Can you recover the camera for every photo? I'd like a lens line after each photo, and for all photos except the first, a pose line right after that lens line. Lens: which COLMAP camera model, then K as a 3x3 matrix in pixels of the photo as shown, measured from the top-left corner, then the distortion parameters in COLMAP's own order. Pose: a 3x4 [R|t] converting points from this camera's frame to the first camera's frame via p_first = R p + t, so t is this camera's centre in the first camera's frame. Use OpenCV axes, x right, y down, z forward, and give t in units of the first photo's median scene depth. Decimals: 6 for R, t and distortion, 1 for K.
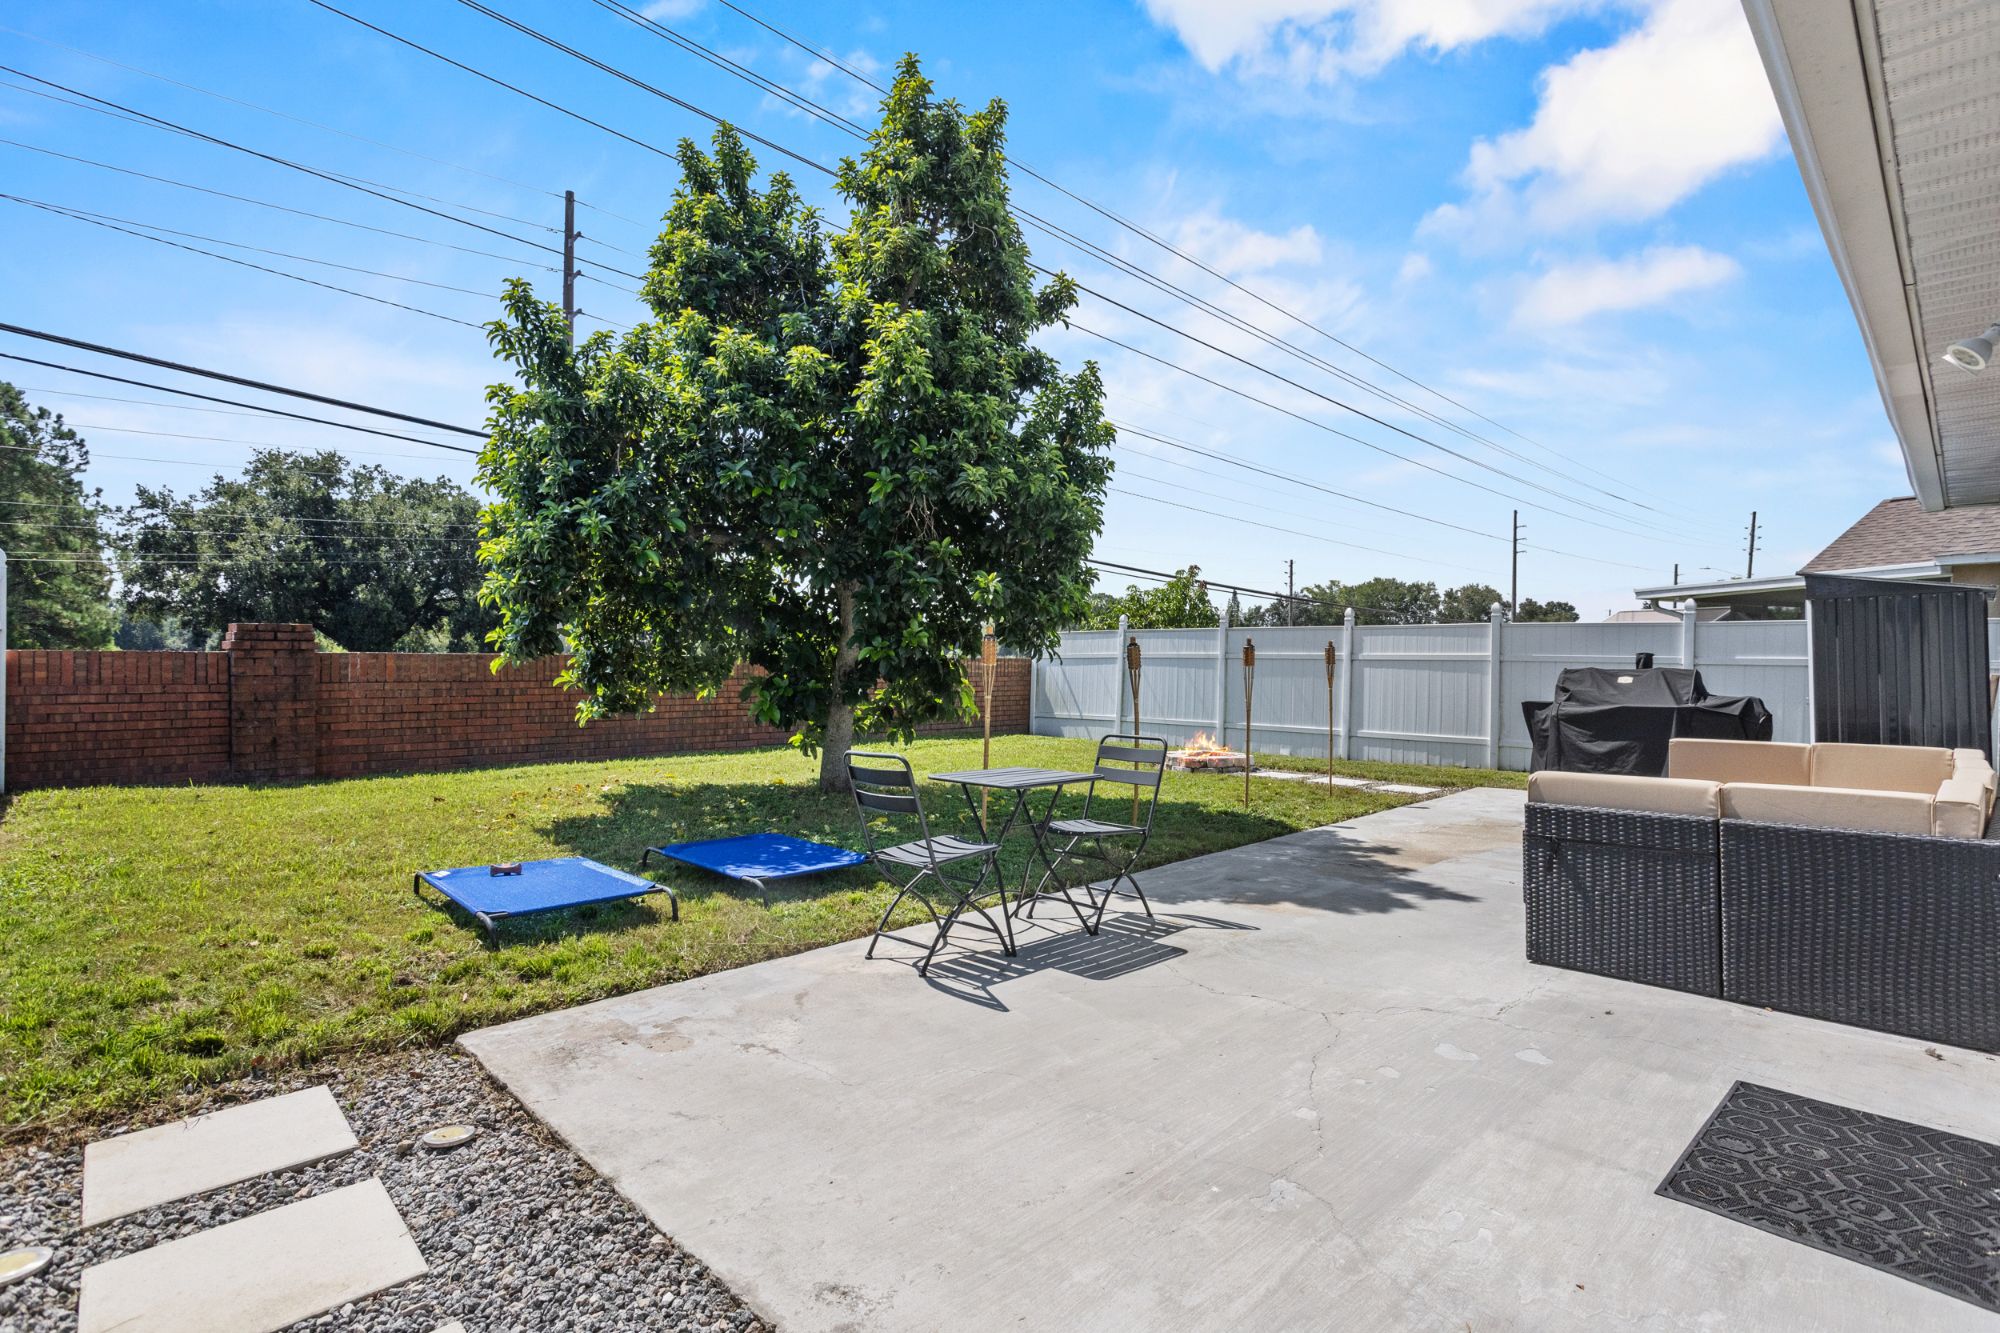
lens RADIAL K [[970.7, 0, 1008.8], [0, 970.7, 660.9], [0, 0, 1]] dist [-0.000633, 0.000390]
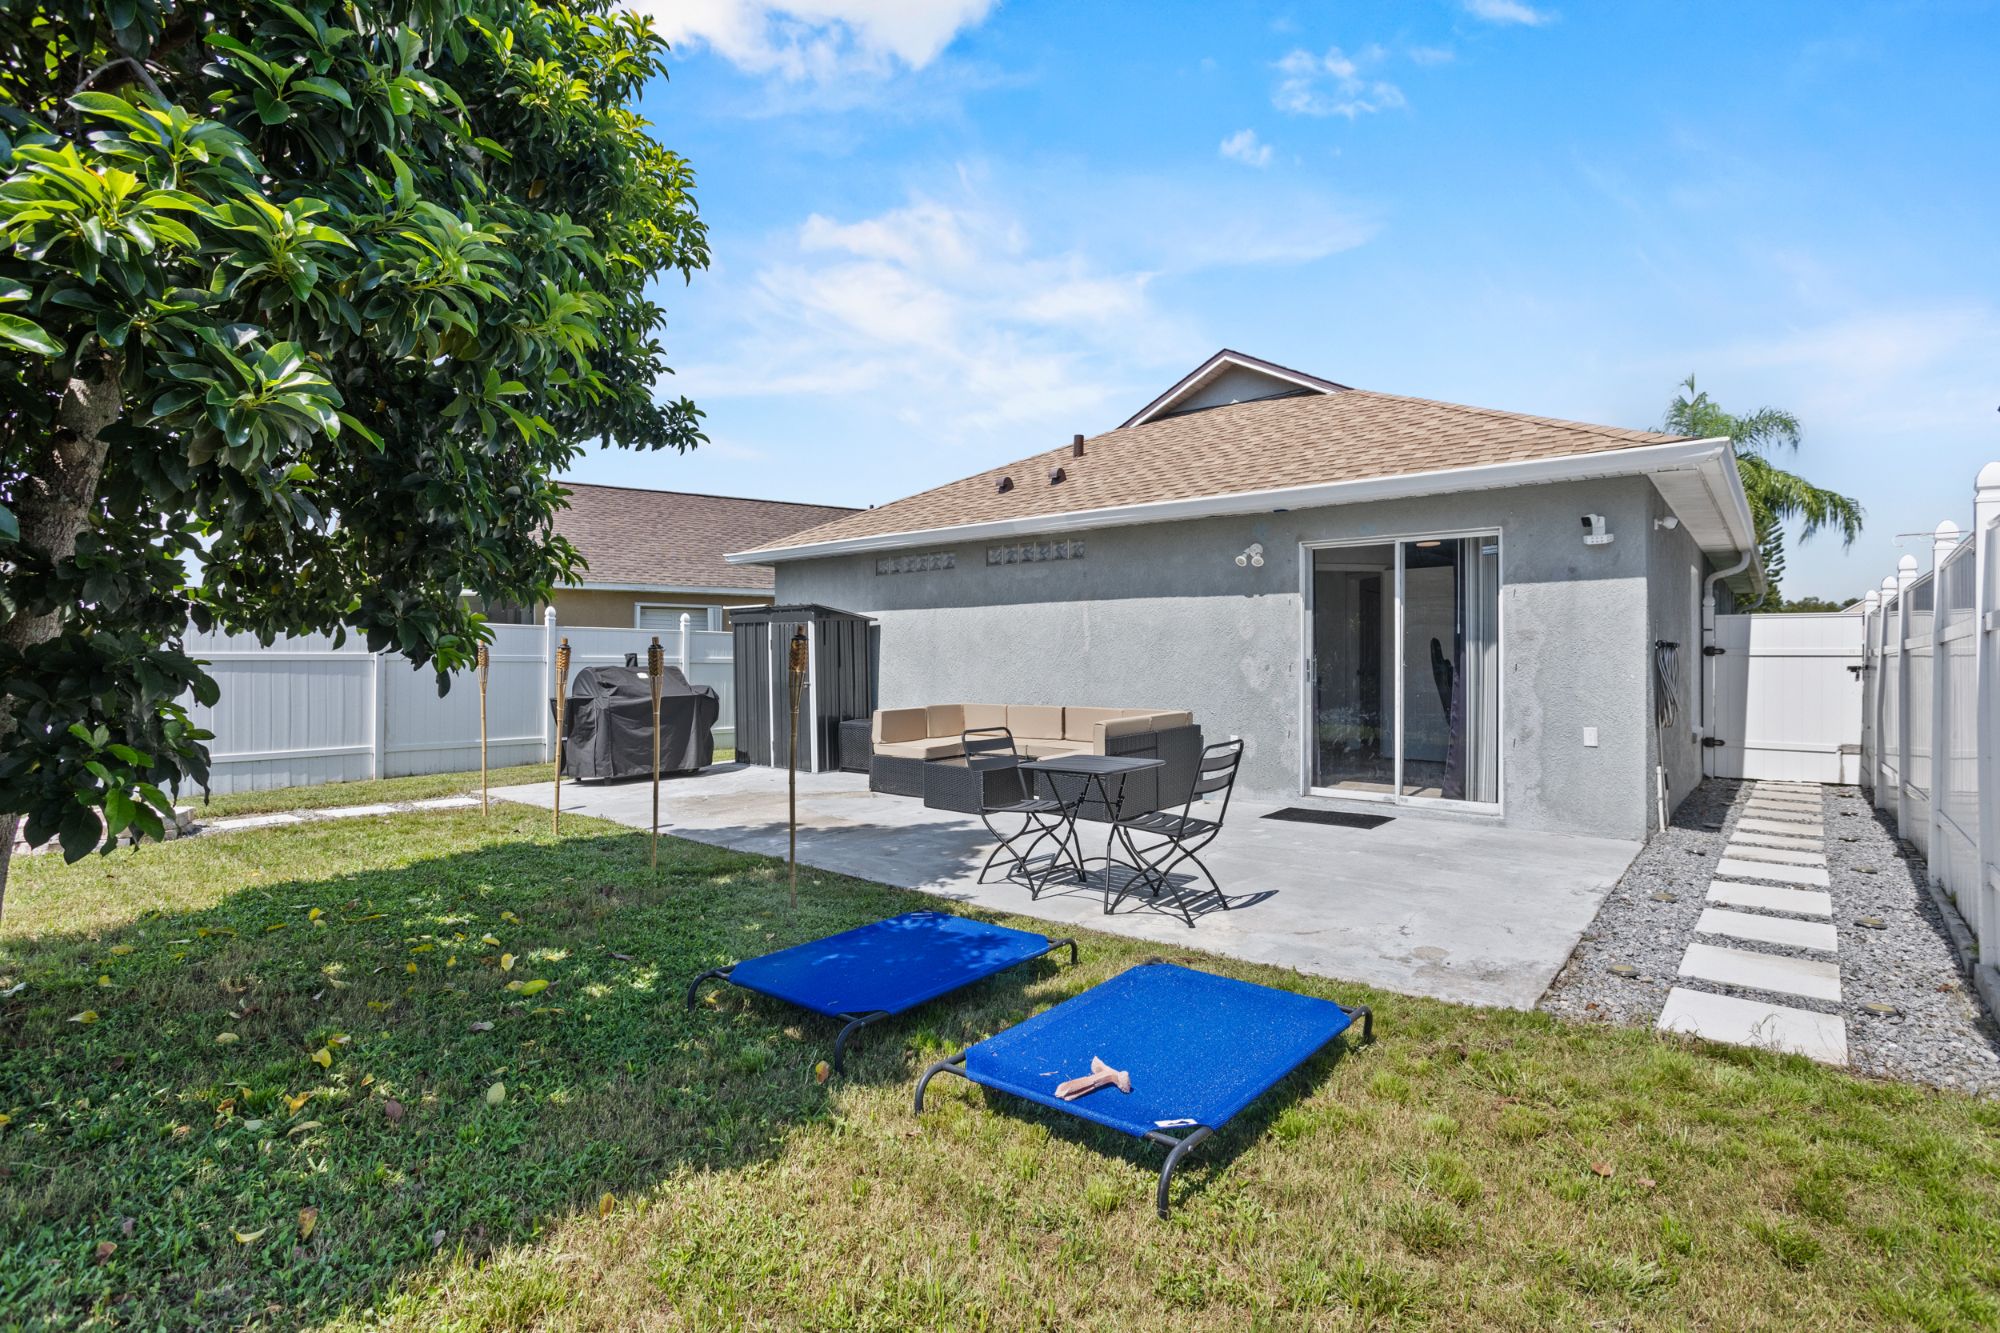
lens RADIAL K [[970.7, 0, 1025.6], [0, 970.7, 667.8], [0, 0, 1]] dist [-0.000633, 0.000390]
pose [[-0.129194, -0.010528, 0.991563, -1.527463], [-0.003432, 0.999942, 0.010170, -0.009355], [-0.991613, -0.002089, -0.129223, 1.648739]]
